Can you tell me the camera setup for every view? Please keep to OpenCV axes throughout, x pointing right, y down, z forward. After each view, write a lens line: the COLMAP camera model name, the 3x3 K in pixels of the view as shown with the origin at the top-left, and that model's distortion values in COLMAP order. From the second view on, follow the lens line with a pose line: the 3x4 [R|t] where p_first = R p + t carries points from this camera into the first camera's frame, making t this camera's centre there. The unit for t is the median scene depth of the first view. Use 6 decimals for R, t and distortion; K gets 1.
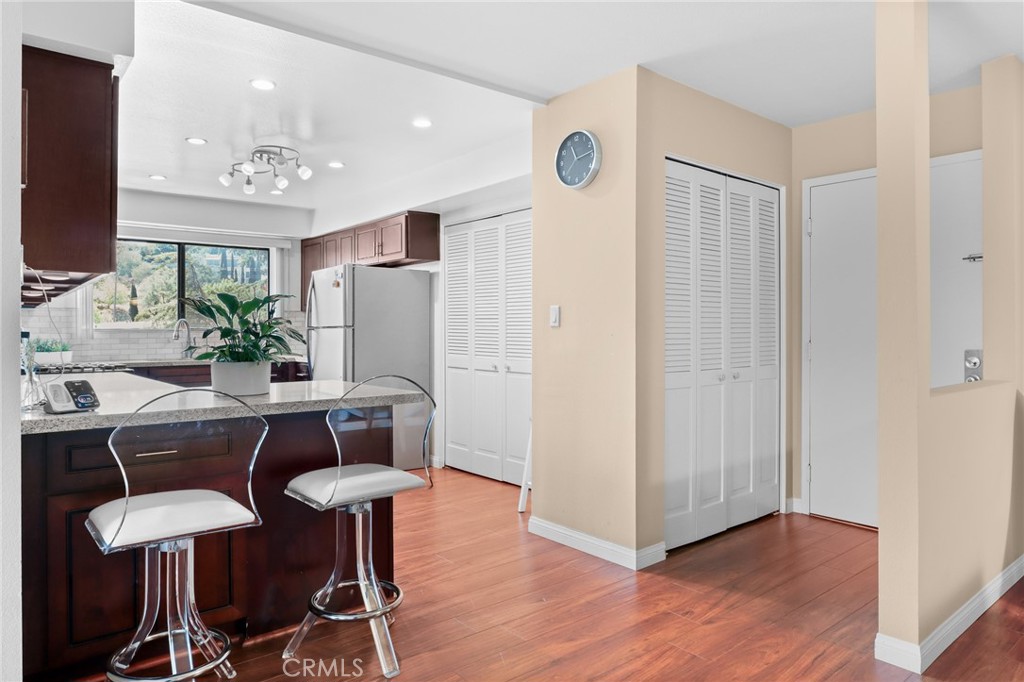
lens RADIAL K [[648.7, 0, 512.0], [0, 648.7, 341.0], [0, 0, 1]] dist [-0.000596, 0.000758]
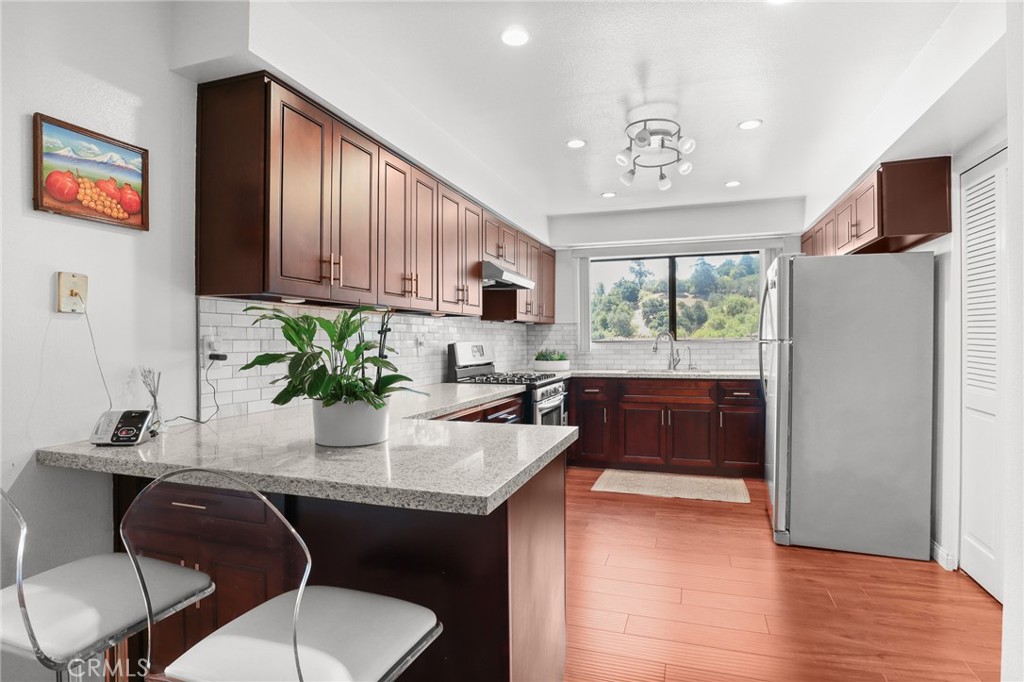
lens RADIAL K [[551.7, 0, 514.0], [0, 551.7, 335.2], [0, 0, 1]] dist [-0.014838, 0.002705]
pose [[0.532731, -0.003222, -0.846279, 0.096146], [-0.012874, 0.999846, -0.011910, -0.014928], [0.846187, 0.017240, 0.532607, 0.351924]]
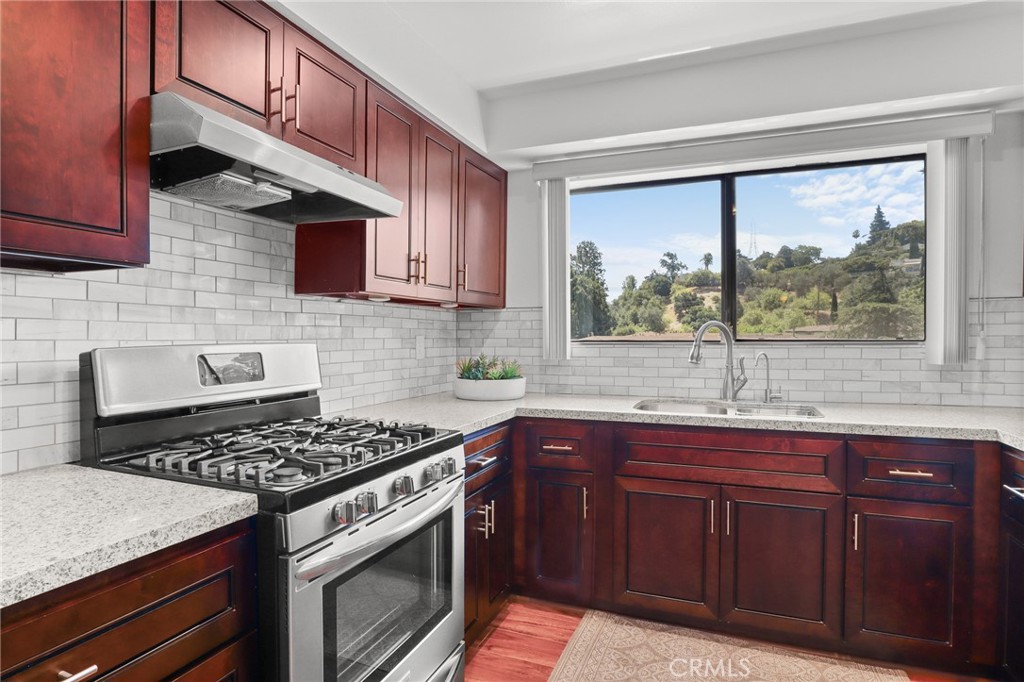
lens RADIAL K [[551.7, 0, 514.0], [0, 551.7, 335.2], [0, 0, 1]] dist [-0.014838, 0.002705]
pose [[0.485655, 0.007046, -0.874122, -0.221679], [-0.017154, 0.999852, -0.001471, -0.020819], [0.873982, 0.015709, 0.485704, 0.679564]]
